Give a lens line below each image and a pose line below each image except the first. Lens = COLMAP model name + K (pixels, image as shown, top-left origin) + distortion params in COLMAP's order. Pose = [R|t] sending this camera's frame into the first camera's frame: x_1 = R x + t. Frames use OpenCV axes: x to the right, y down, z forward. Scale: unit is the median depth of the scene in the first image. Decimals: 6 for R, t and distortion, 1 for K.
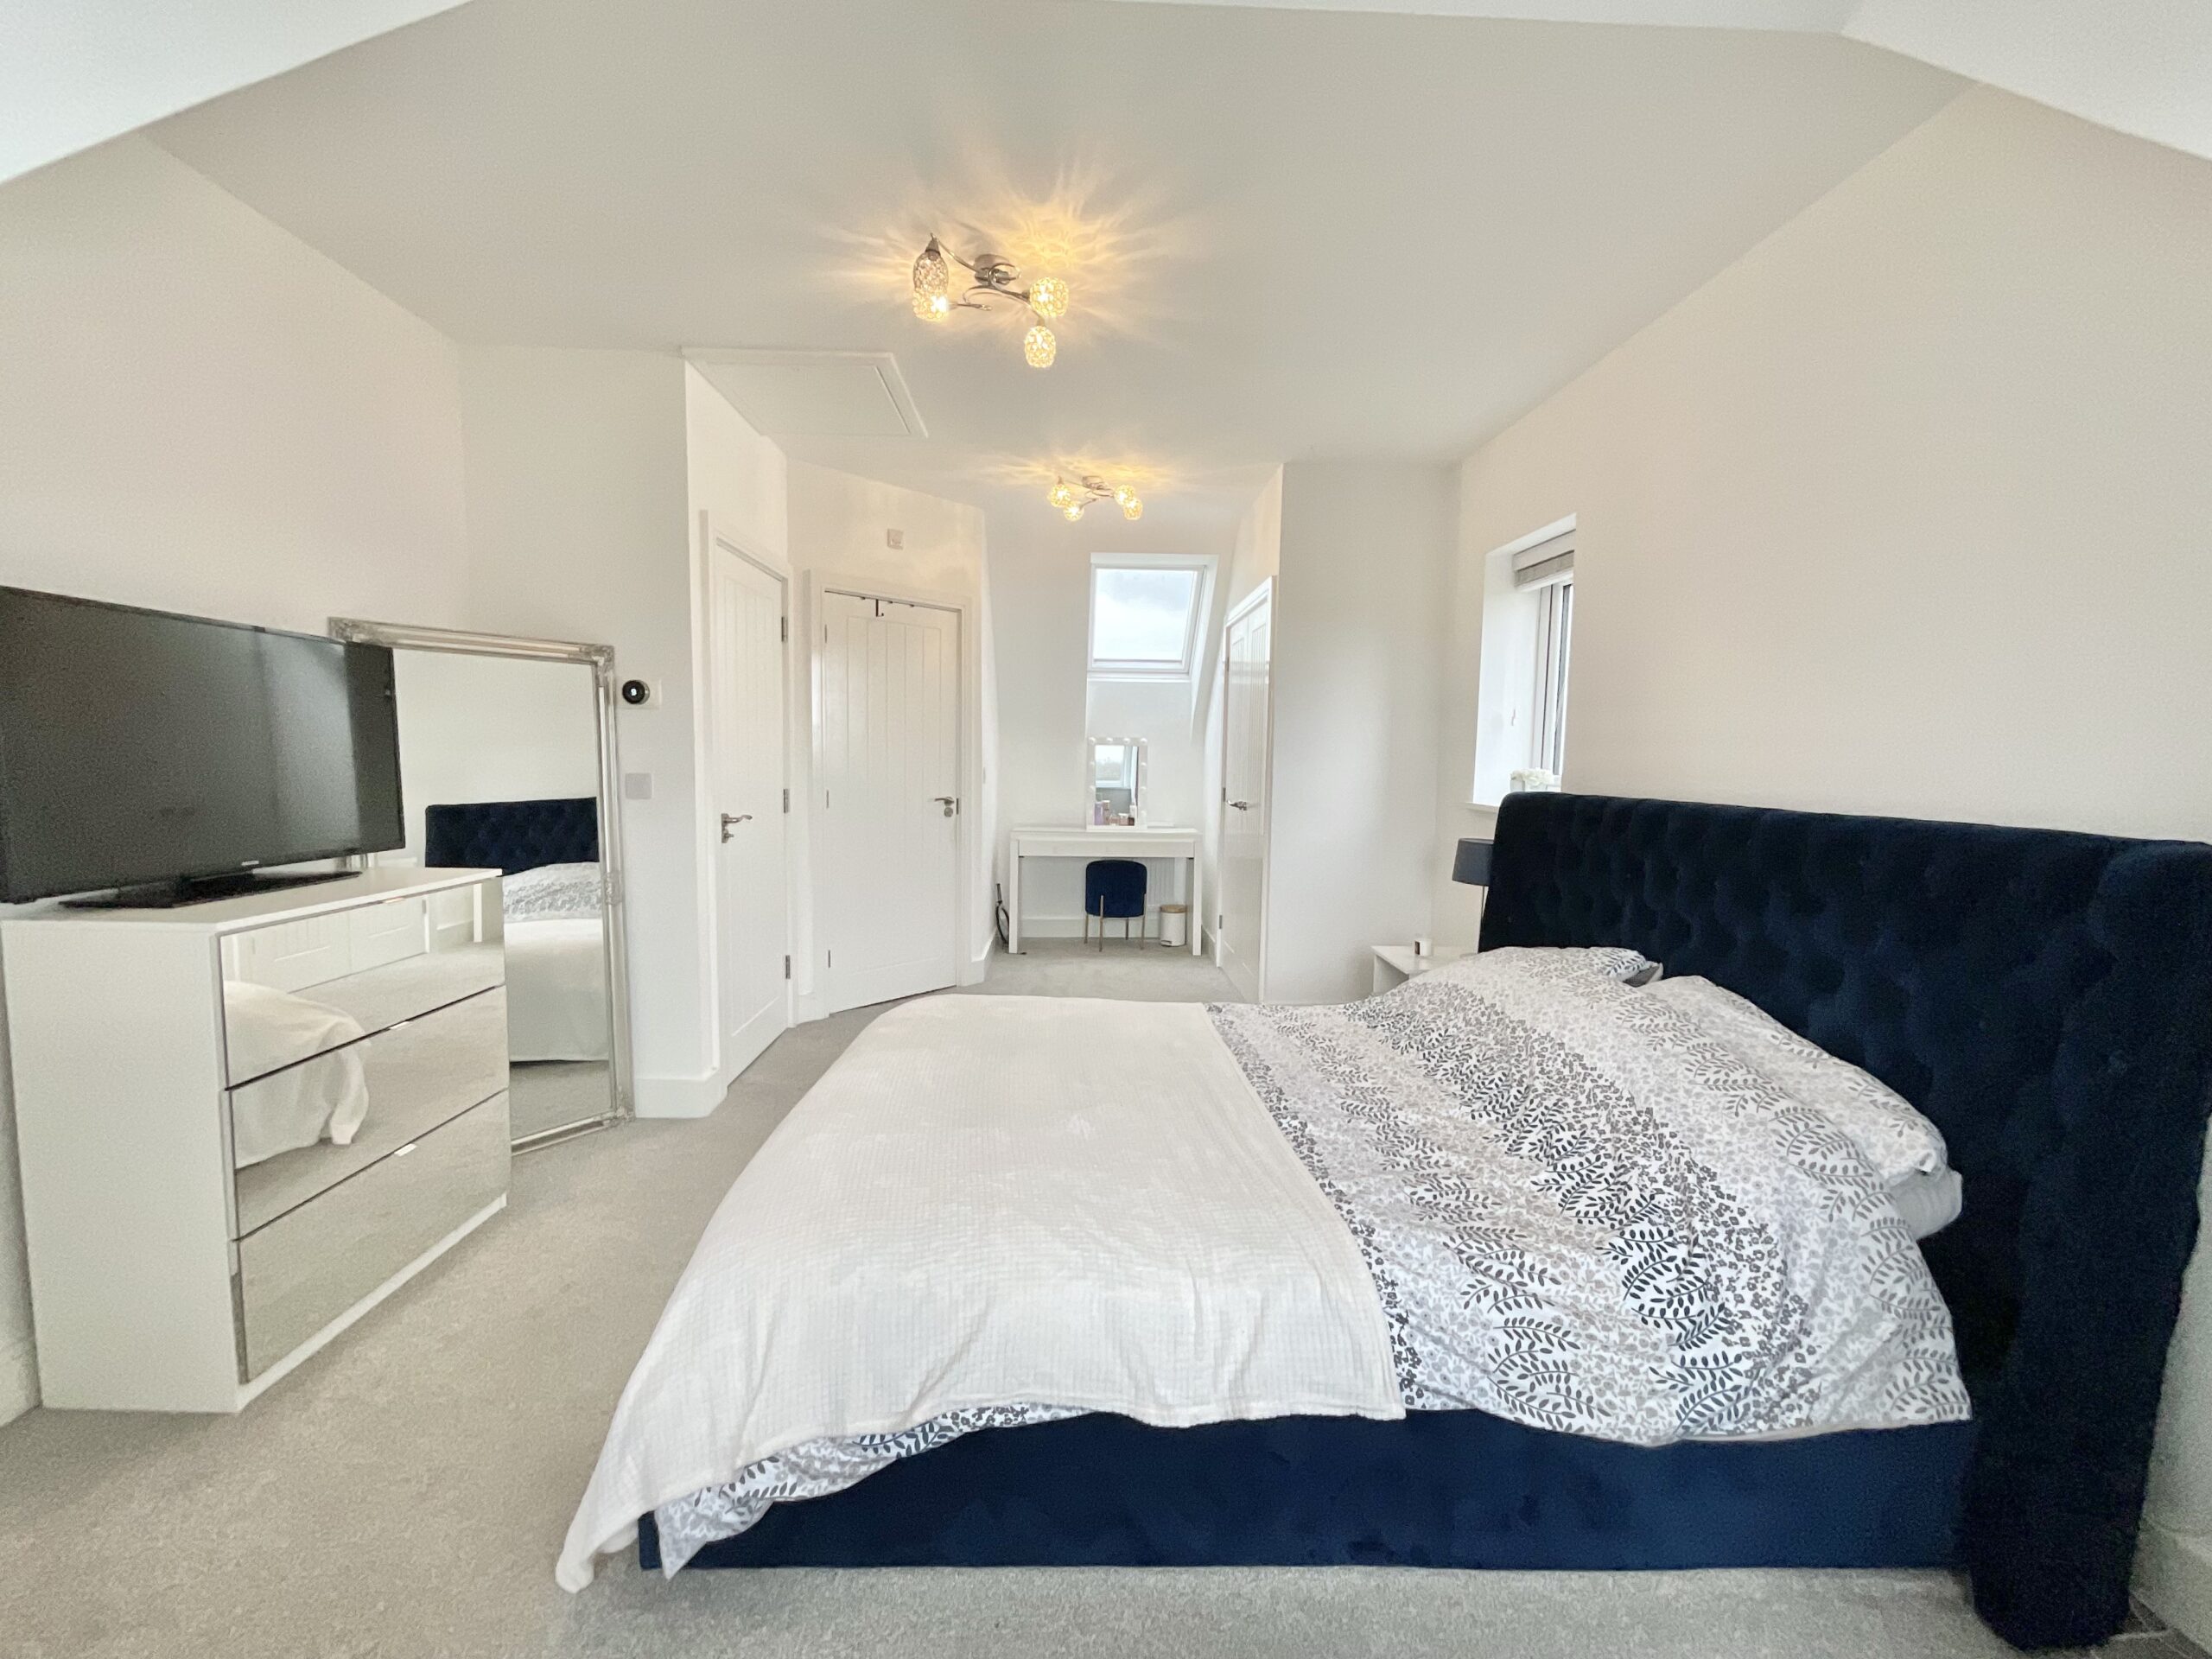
lens RADIAL K [[893.0, 0, 1104.2], [0, 893.0, 830.3], [0, 0, 1]] dist [0.008497, -0.006142]
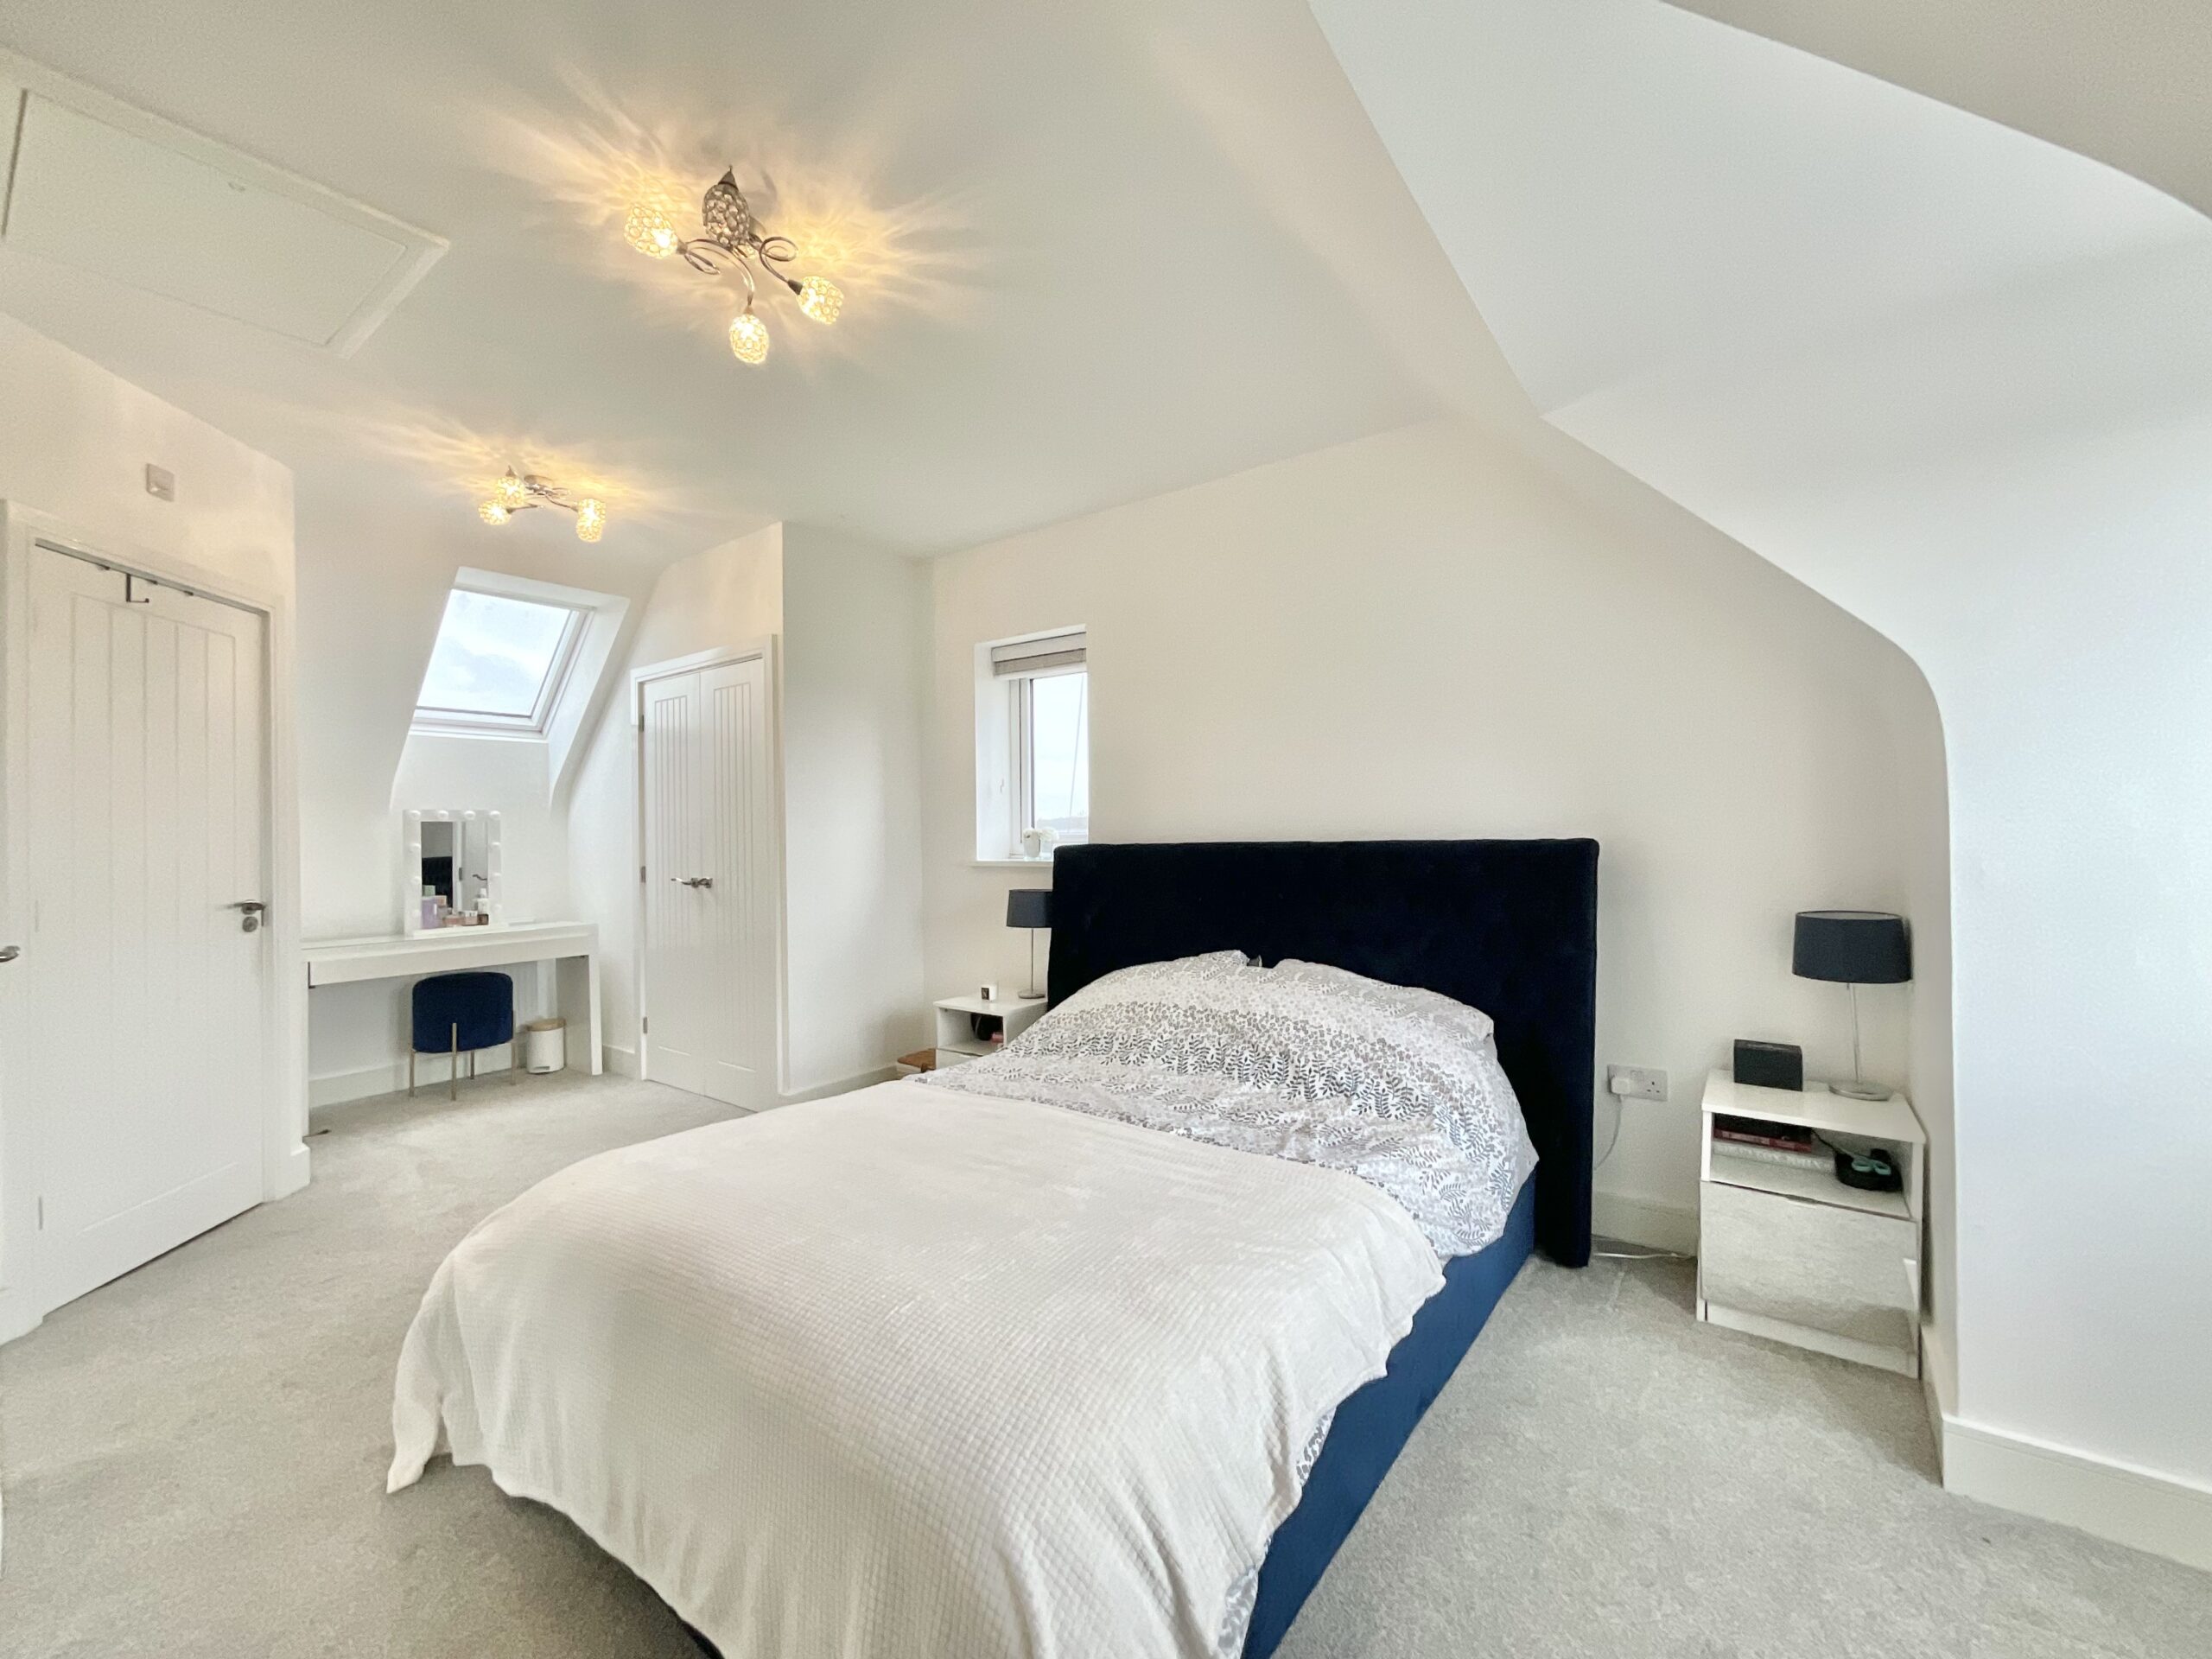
lens RADIAL K [[887.3, 0, 1103.7], [0, 887.3, 838.2], [0, 0, 1]] dist [0.007002, -0.000161]
pose [[0.641230, -0.027178, 0.766867, -0.333986], [0.090516, 0.995074, -0.040421, -0.000692], [-0.761991, 0.095333, 0.640532, 0.157176]]
